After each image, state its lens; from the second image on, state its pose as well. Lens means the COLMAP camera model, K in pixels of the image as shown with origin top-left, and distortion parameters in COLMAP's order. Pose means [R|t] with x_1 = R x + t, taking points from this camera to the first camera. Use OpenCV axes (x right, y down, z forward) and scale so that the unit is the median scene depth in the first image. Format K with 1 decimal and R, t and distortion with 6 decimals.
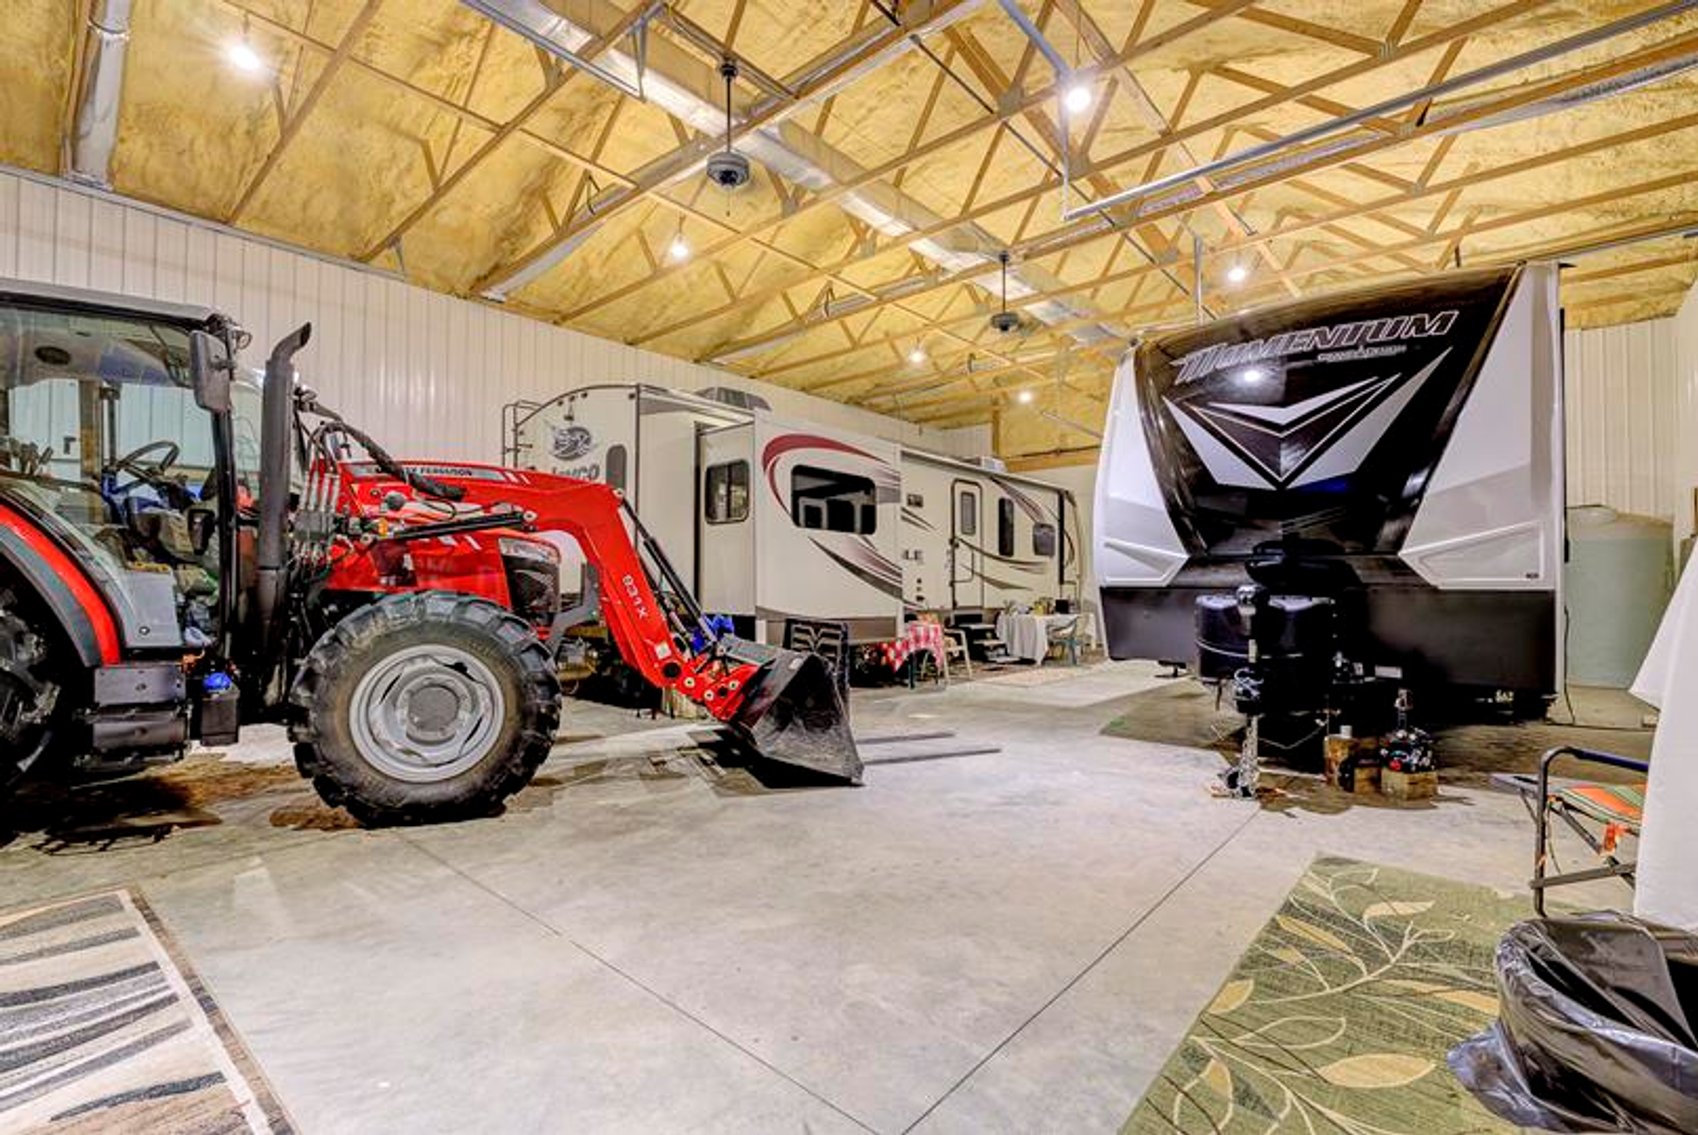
lens RADIAL K [[752.8, 0, 842.1], [0, 752.8, 571.5], [0, 0, 1]] dist [-0.011122, 0.000316]
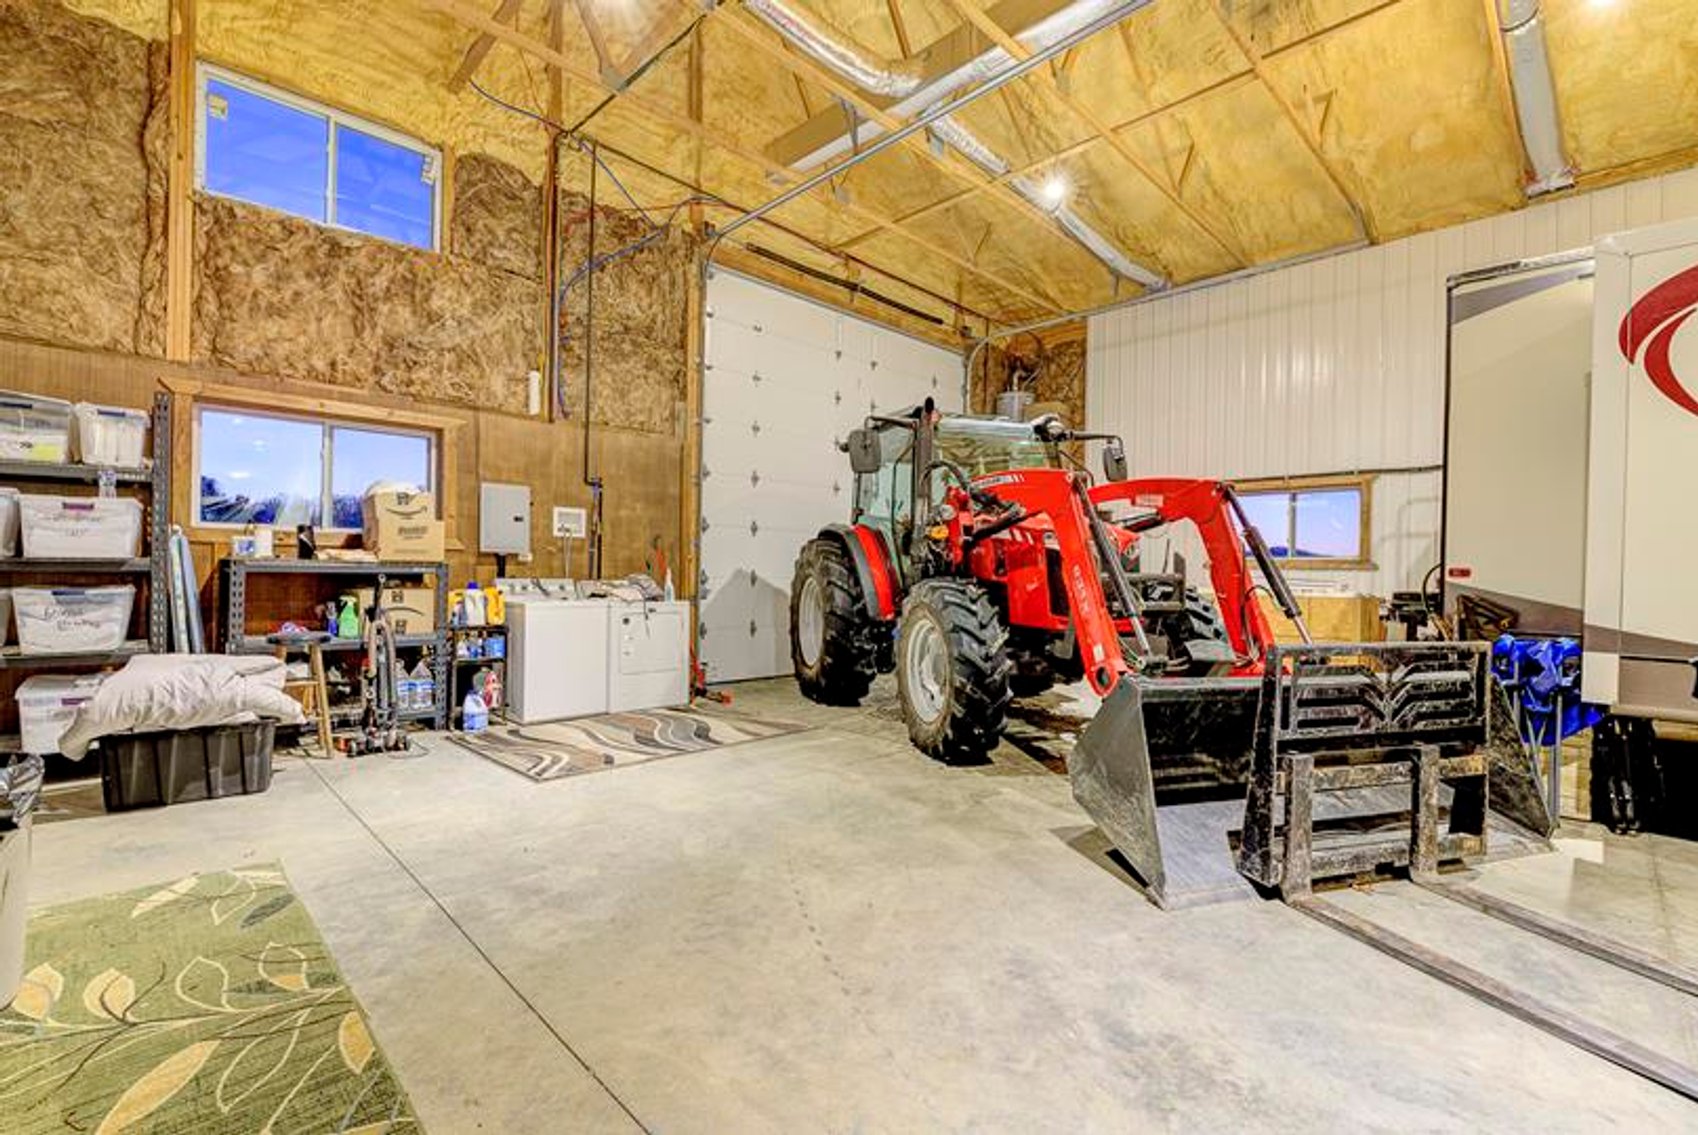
lens RADIAL K [[752.8, 0, 843.2], [0, 752.8, 573.2], [0, 0, 1]] dist [-0.011122, 0.000316]
pose [[-0.081591, -0.002560, -0.996663, 0.915068], [0.002352, 0.999993, -0.002761, 0.023824], [0.996663, -0.002570, -0.081584, 1.120210]]
